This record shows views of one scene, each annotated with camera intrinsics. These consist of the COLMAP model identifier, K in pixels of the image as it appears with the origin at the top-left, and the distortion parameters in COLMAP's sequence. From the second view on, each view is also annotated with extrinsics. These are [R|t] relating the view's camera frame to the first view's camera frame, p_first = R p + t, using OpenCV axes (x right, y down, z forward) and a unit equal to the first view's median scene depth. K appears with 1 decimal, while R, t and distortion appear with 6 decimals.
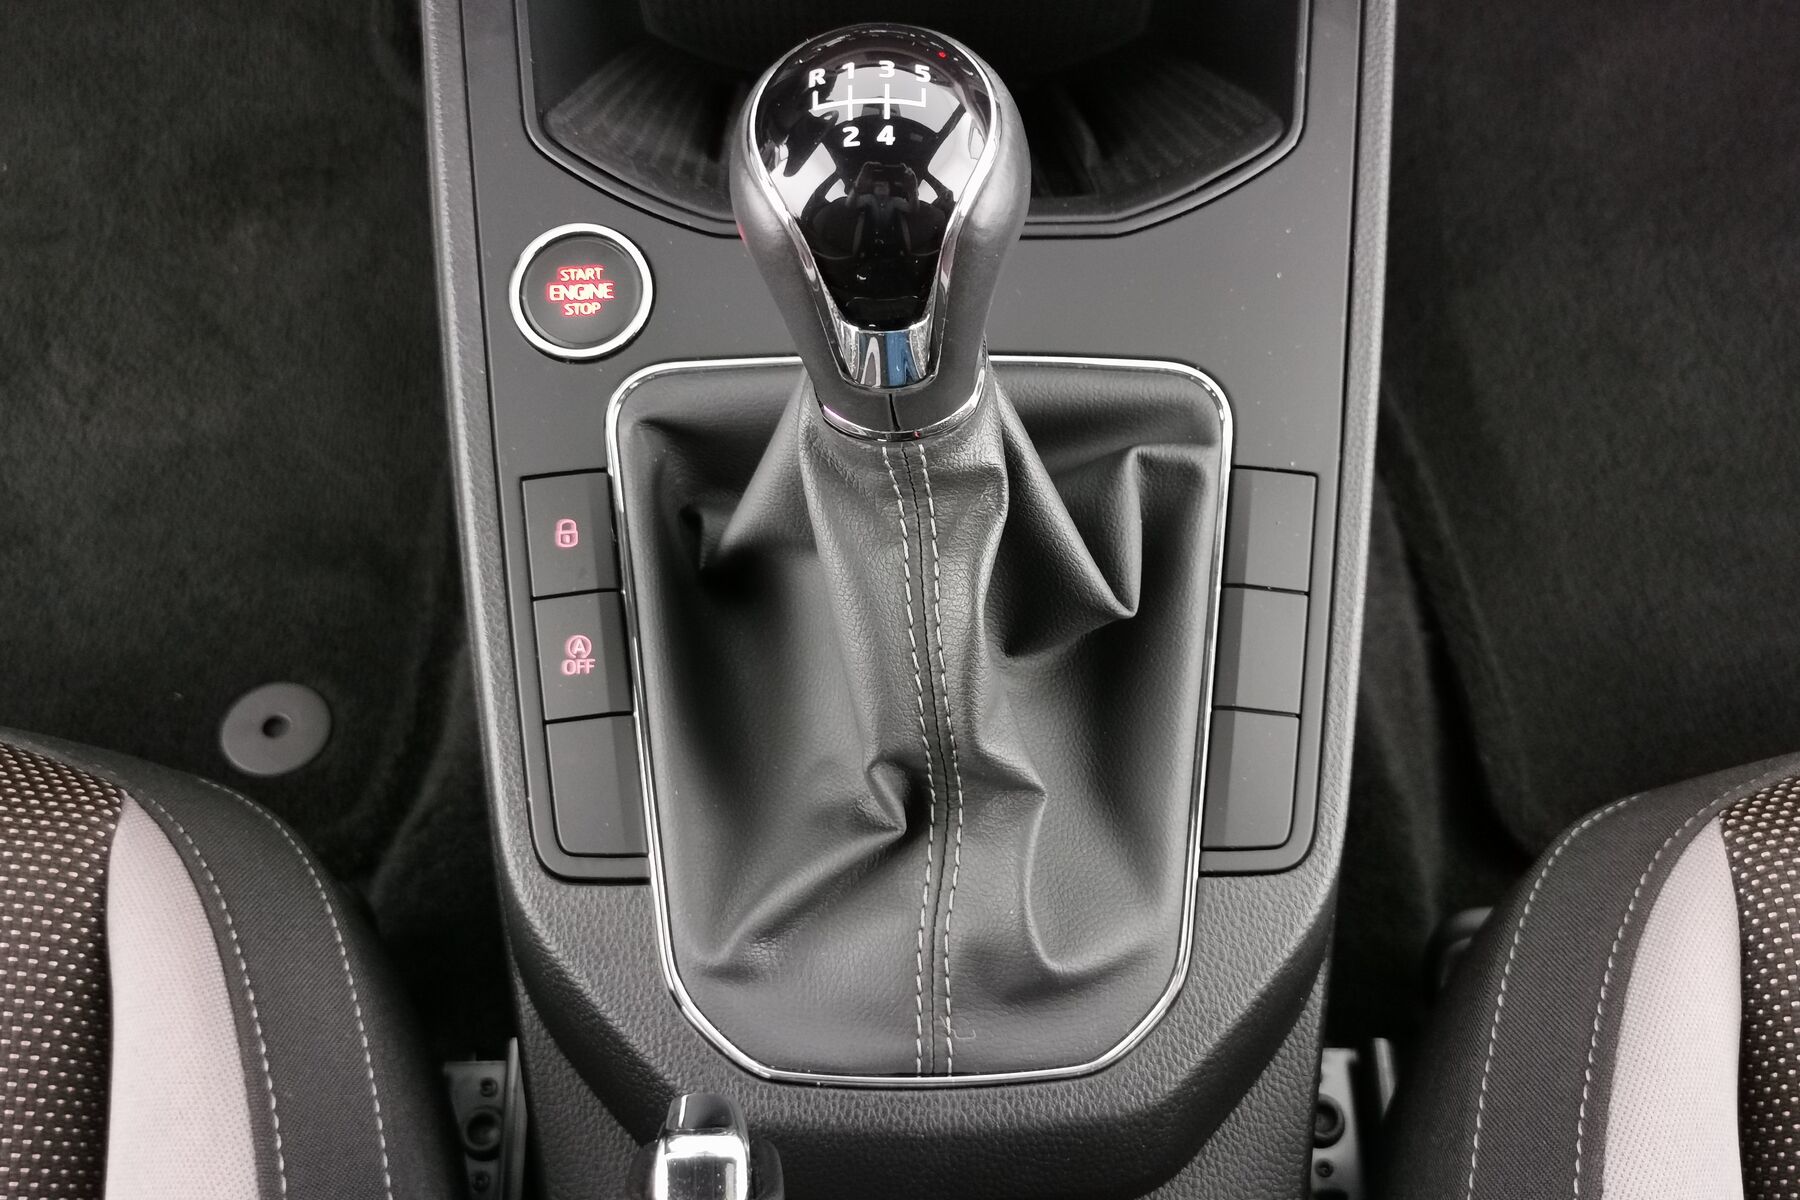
lens RADIAL K [[1963.7, 0, 888.3], [0, 1963.7, 594.8], [0, 0, 1]] dist [0.003348, 0.000000]
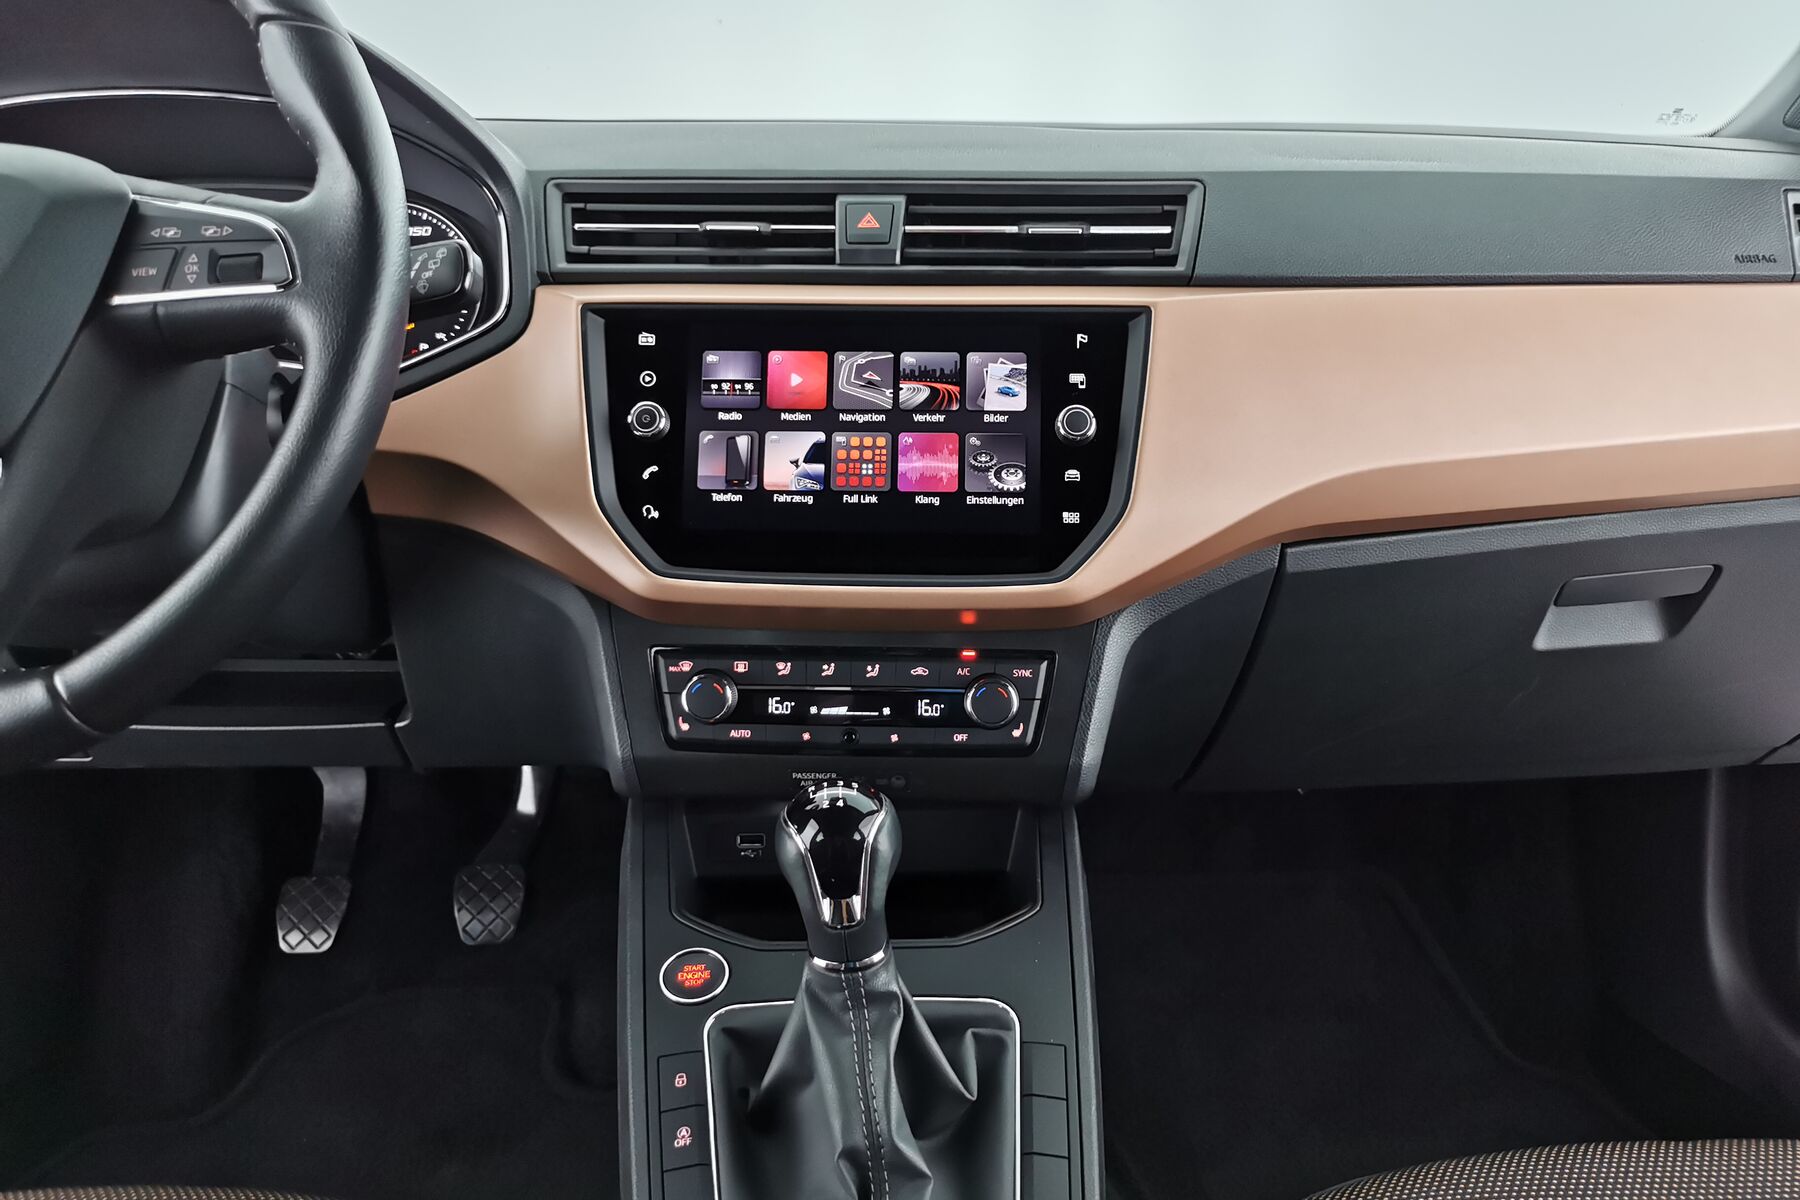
lens RADIAL K [[1415.8, 0, 902.4], [0, 1415.8, 603.1], [0, 0, 1]] dist [0.012126, -0.030920]
pose [[0.999053, -0.019502, 0.038893, 0.010019], [0.040662, 0.736537, -0.675174, 0.625900], [-0.015479, 0.676116, 0.736632, -0.380900]]
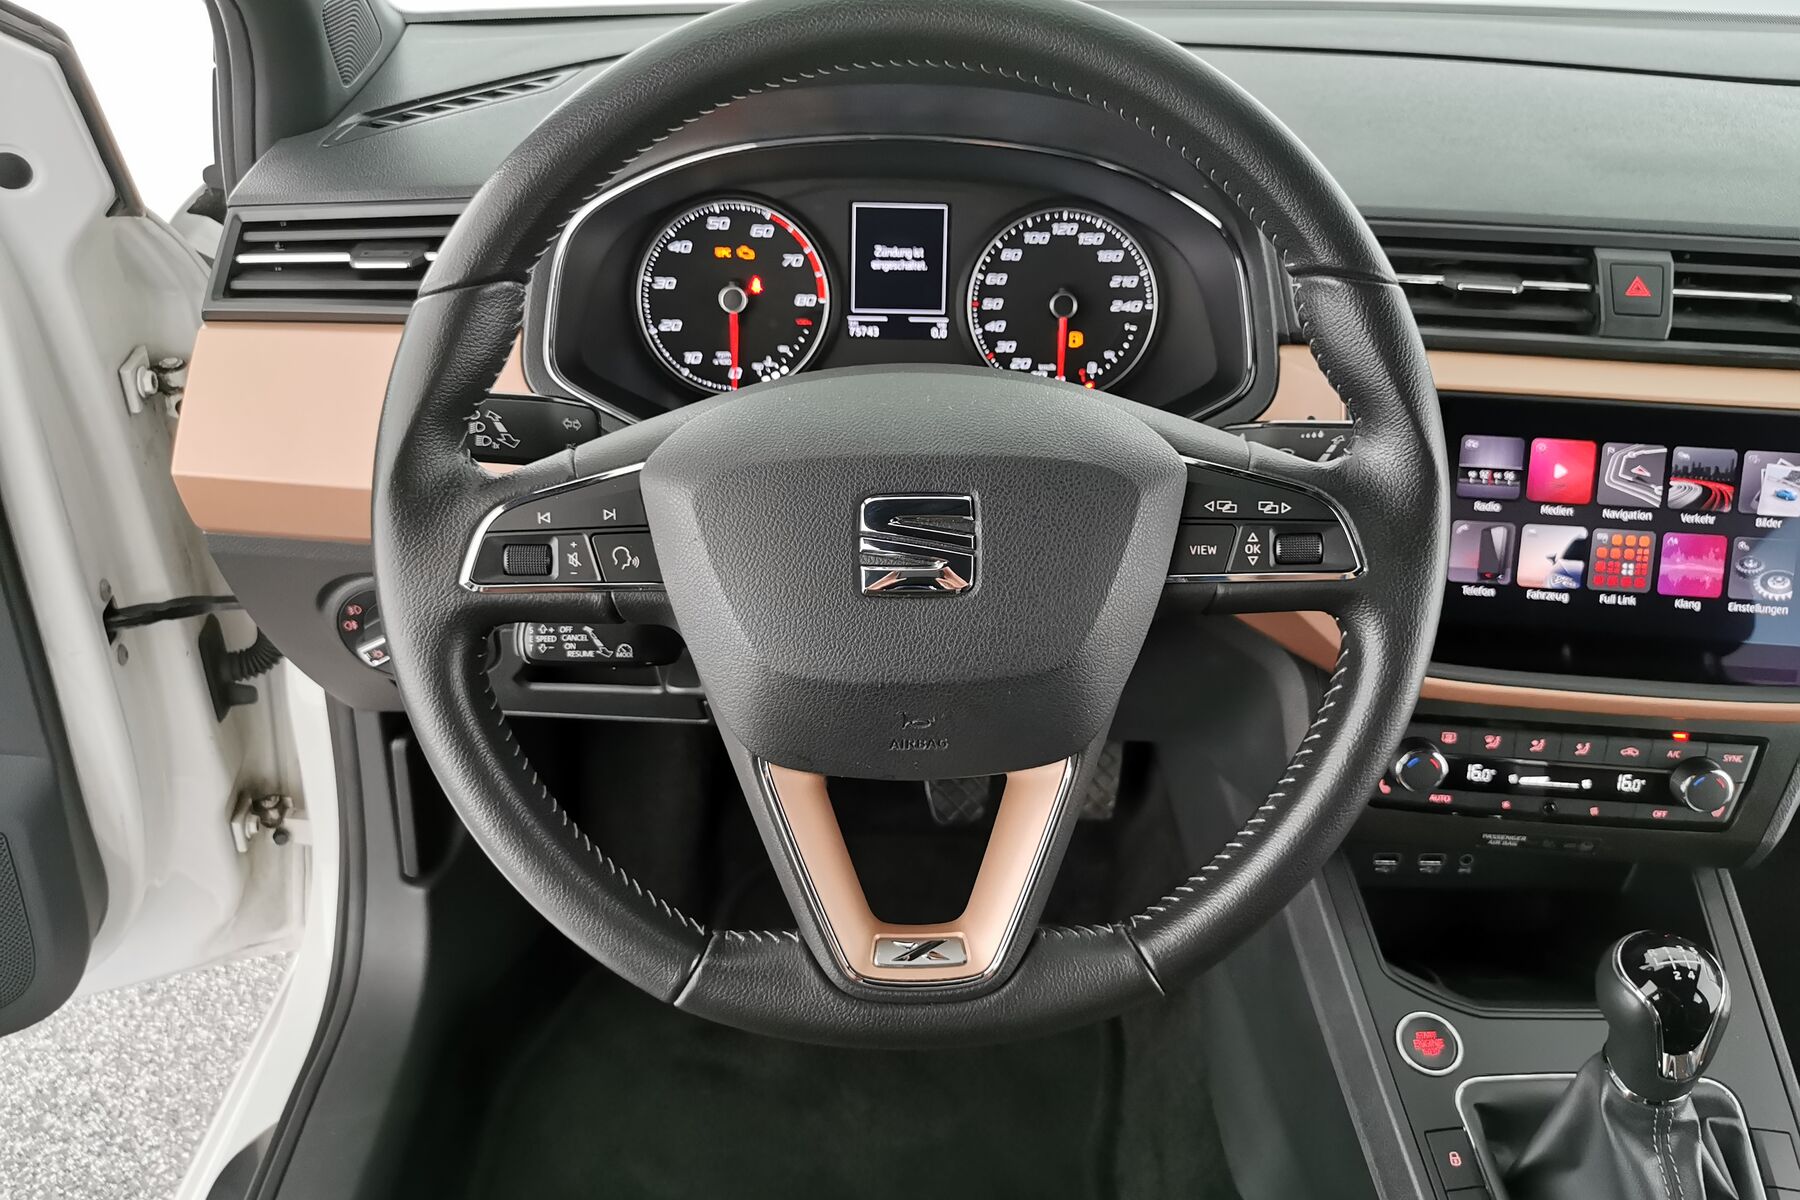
lens RADIAL K [[1415.8, 0, 895.8], [0, 1415.8, 613.5], [0, 0, 1]] dist [0.012126, -0.030920]
pose [[0.999960, 0.008874, 0.000648, -0.853375], [-0.007608, 0.890521, -0.454879, 0.160628], [-0.004614, 0.454856, 0.890553, -0.711302]]
